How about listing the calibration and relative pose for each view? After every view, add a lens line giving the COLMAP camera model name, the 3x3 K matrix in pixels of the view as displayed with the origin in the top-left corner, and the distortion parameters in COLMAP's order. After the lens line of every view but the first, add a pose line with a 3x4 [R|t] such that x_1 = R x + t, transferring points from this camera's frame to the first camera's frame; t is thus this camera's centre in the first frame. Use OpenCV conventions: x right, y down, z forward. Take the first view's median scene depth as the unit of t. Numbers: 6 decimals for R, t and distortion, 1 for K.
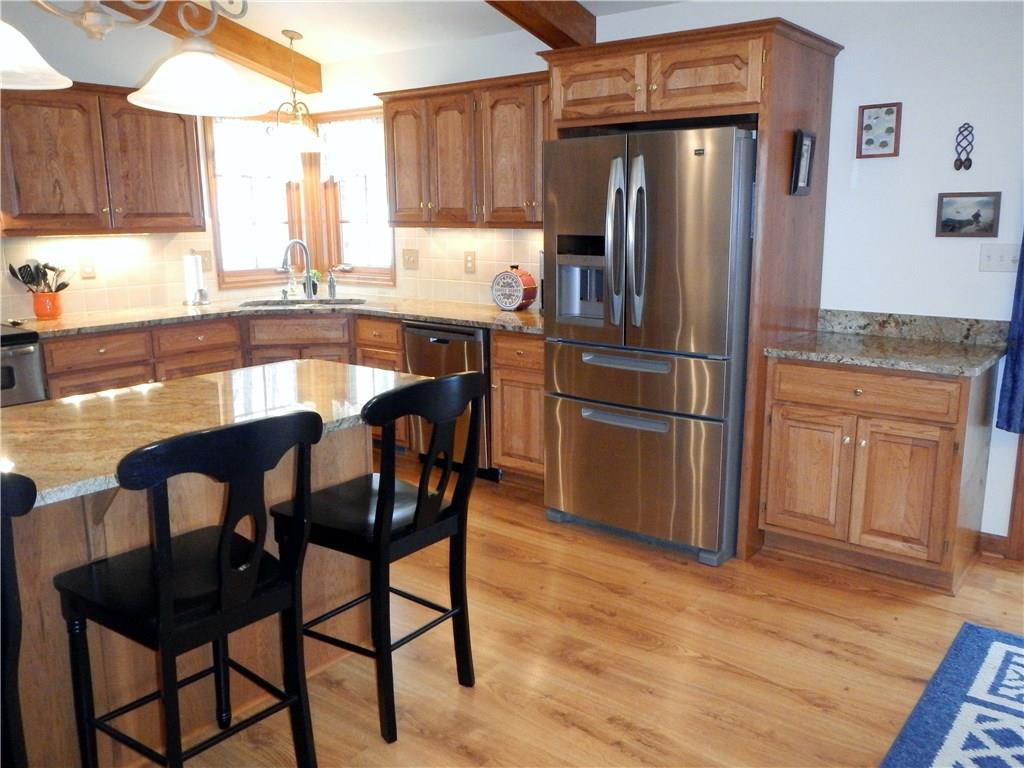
lens RADIAL K [[858.9, 0, 538.4], [0, 858.9, 397.8], [0, 0, 1]] dist [-0.003487, 0.006837]
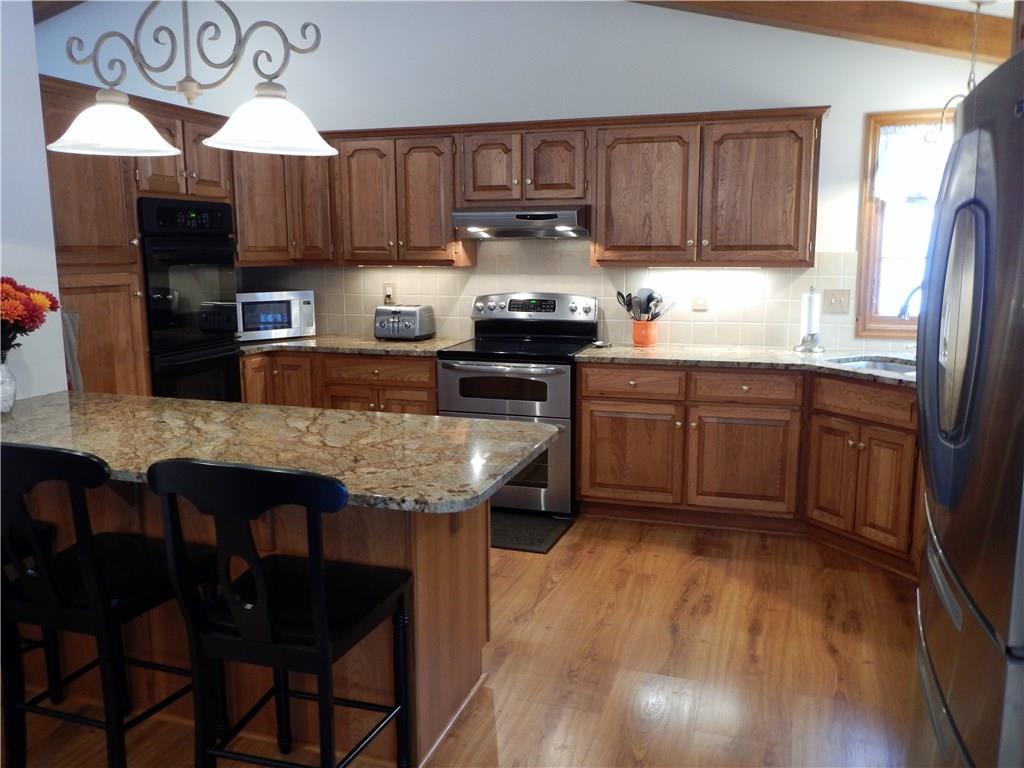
lens RADIAL K [[858.9, 0, 509.9], [0, 858.9, 385.1], [0, 0, 1]] dist [-0.003487, 0.006837]
pose [[0.312306, 0.159122, -0.936560, 0.358174], [-0.196143, 0.975430, 0.100319, -0.117694], [0.929512, 0.152370, 0.335843, 0.506012]]
